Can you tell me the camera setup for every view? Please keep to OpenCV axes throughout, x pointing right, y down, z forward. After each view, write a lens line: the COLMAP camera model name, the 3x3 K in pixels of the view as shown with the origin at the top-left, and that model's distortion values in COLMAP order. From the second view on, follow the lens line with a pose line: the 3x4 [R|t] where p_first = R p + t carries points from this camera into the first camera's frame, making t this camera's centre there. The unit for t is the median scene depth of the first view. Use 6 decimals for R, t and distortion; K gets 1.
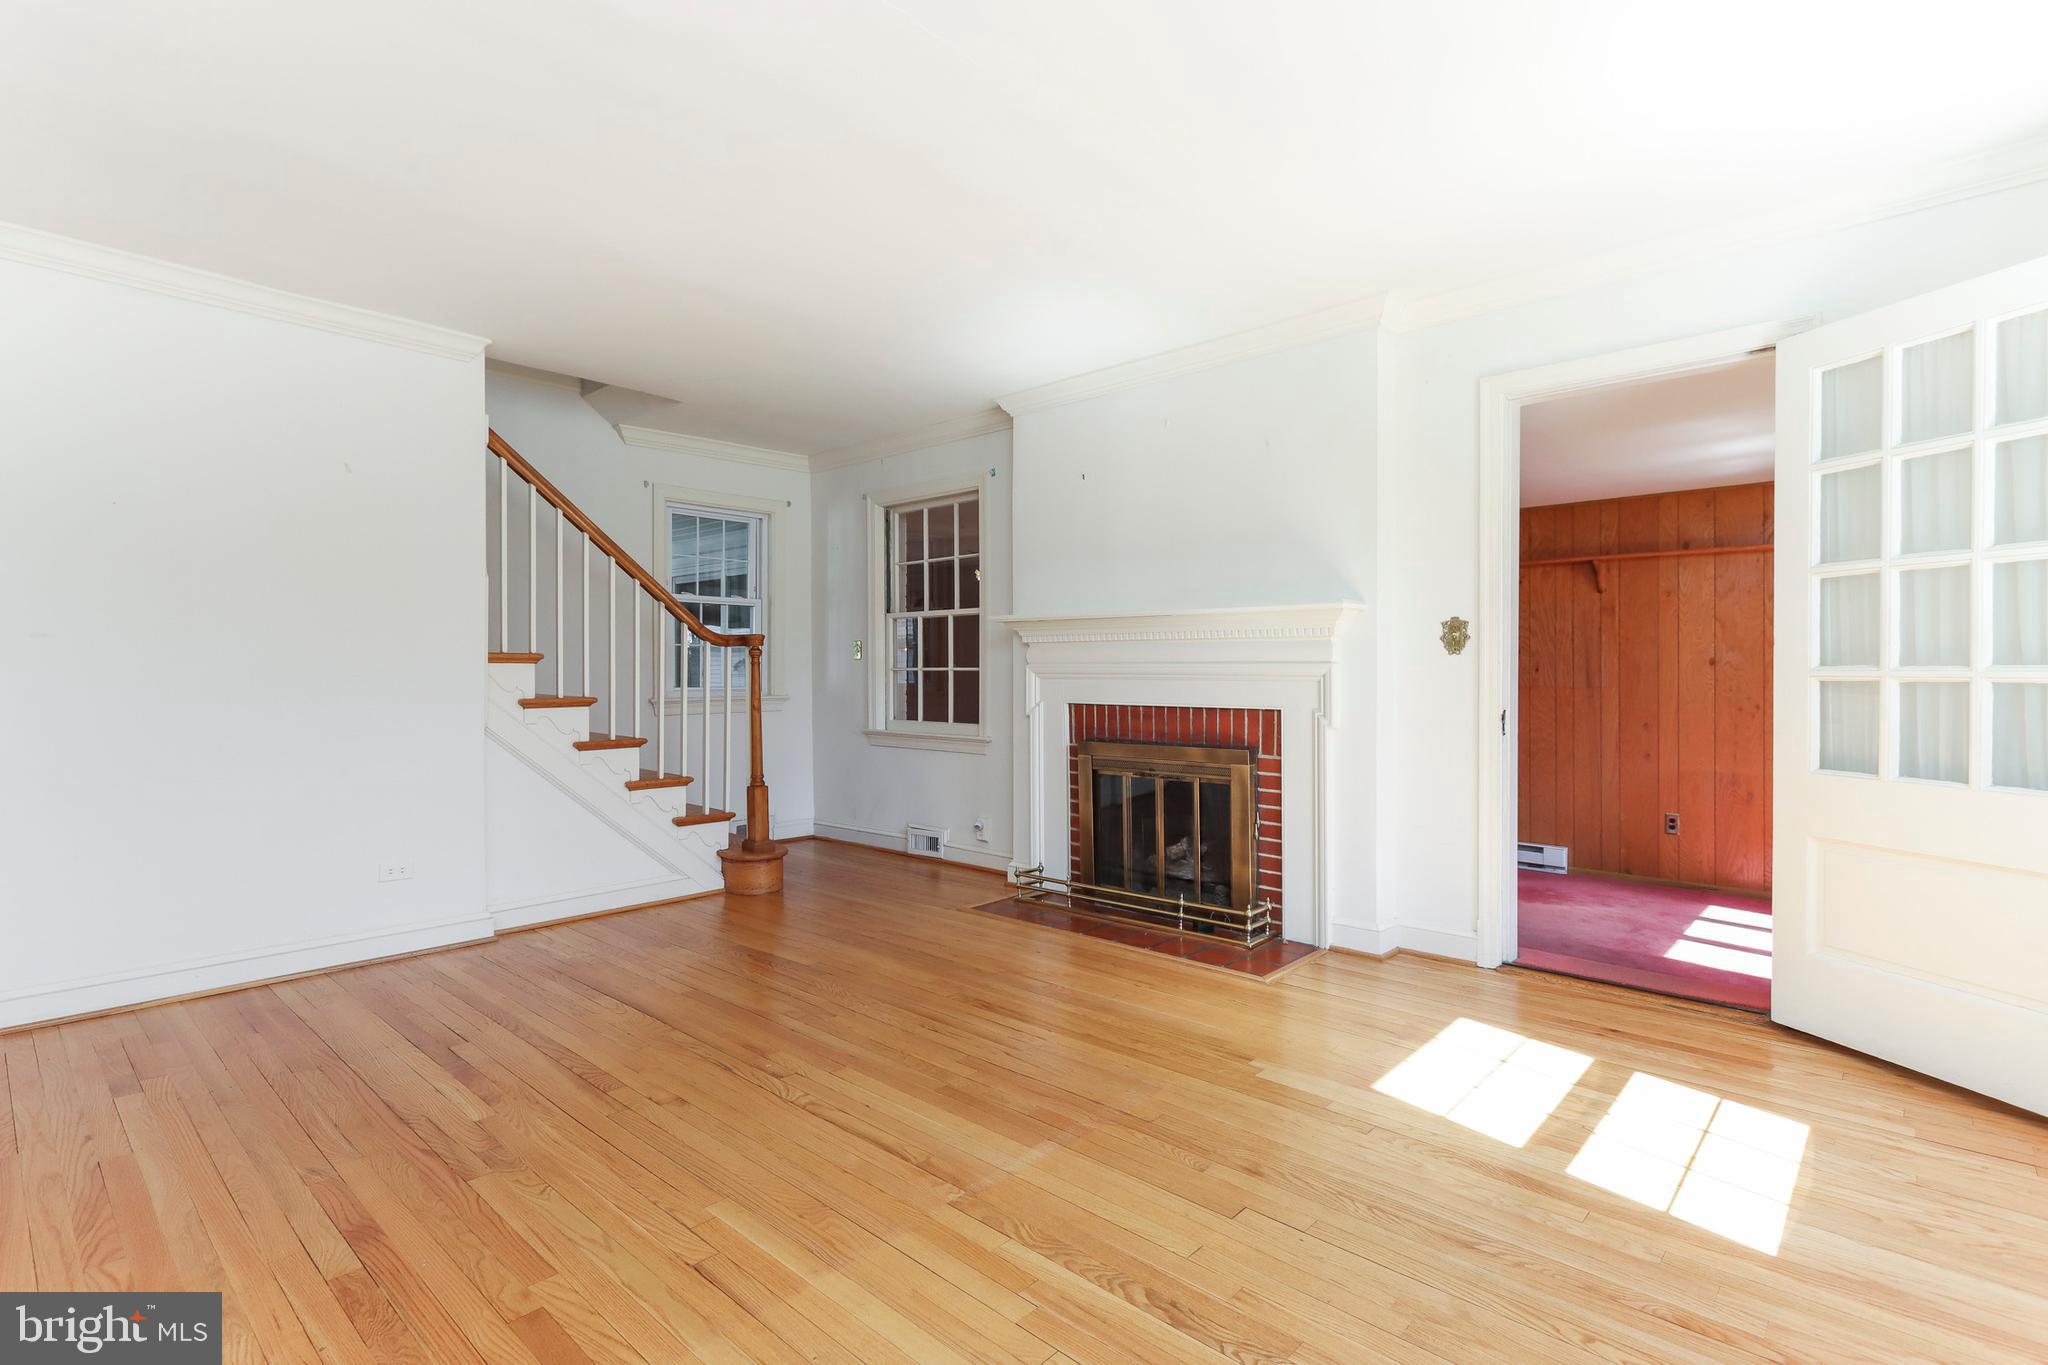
lens RADIAL K [[981.6, 0, 1016.4], [0, 981.6, 677.7], [0, 0, 1]] dist [0.004694, 0.000215]
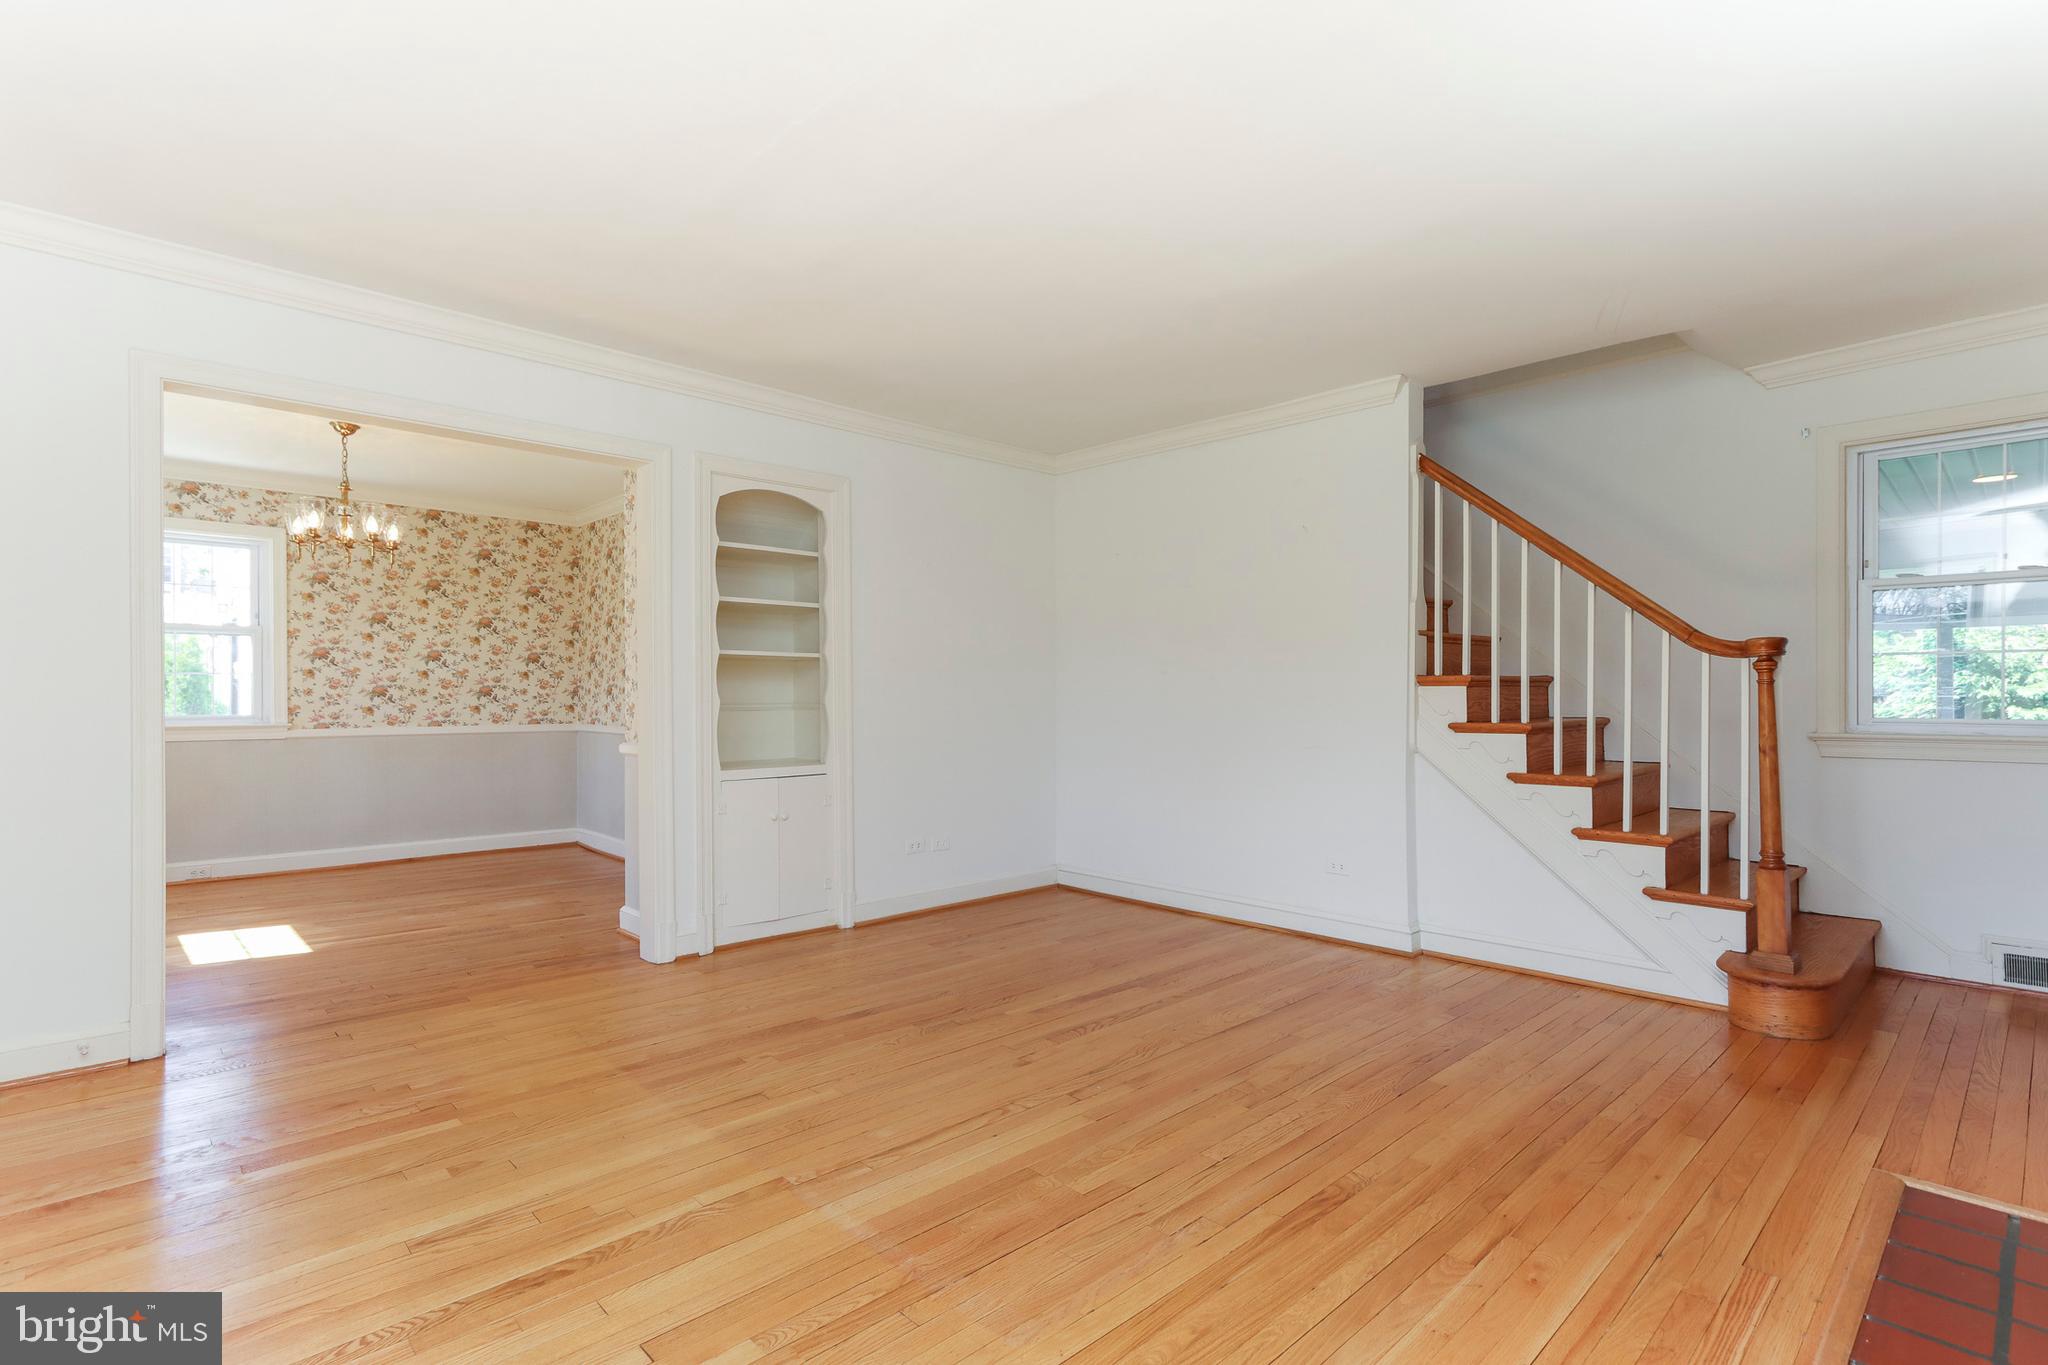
lens RADIAL K [[939.9, 0, 1014.0], [0, 939.9, 686.3], [0, 0, 1]] dist [0.002033, -0.000482]
pose [[-0.049223, -0.013130, -0.998702, 0.679962], [-0.005545, 0.999902, -0.012872, -0.000343], [0.998772, 0.004904, -0.049291, 0.914079]]
